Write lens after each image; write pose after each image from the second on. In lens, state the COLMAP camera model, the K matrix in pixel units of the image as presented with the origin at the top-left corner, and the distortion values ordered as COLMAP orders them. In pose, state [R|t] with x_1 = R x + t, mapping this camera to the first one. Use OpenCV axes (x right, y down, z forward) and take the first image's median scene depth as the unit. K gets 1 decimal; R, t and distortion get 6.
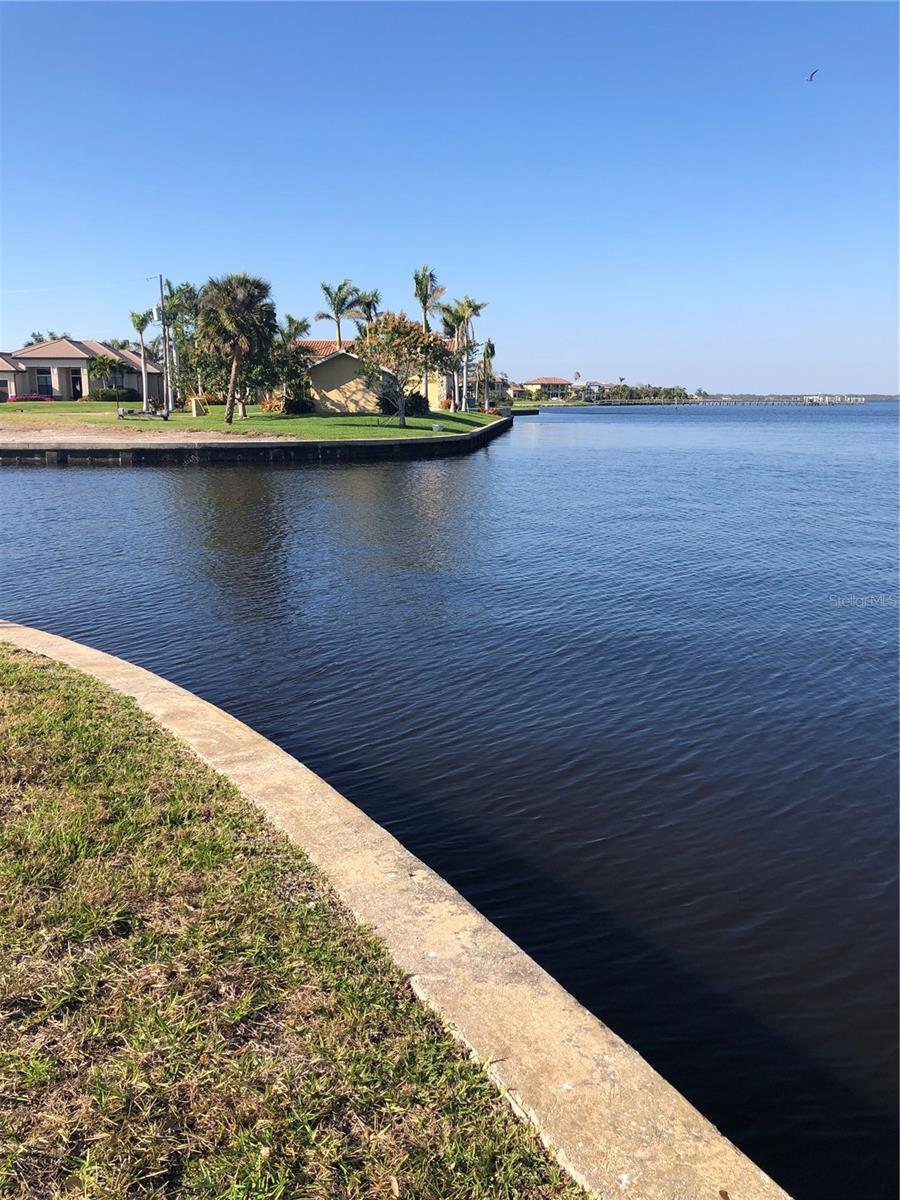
lens RADIAL K [[987.6, 0, 451.0], [0, 987.6, 601.6], [0, 0, 1]] dist [0.047577, -0.011582]
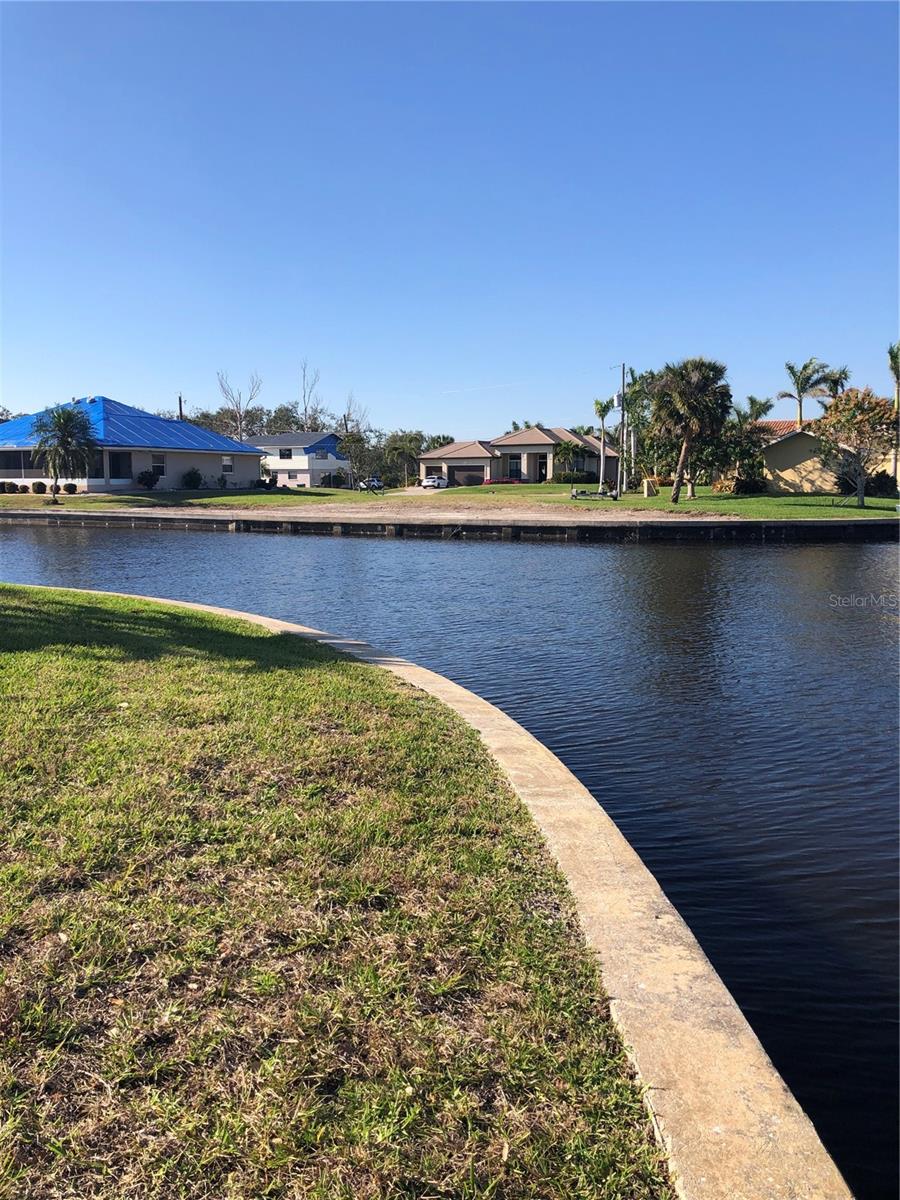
lens RADIAL K [[987.6, 0, 448.3], [0, 987.6, 601.1], [0, 0, 1]] dist [0.047577, -0.011582]
pose [[0.901082, 0.051570, -0.430572, 0.165005], [-0.086064, 0.994420, -0.061009, 0.031313], [0.425024, 0.092031, 0.900492, -0.029029]]
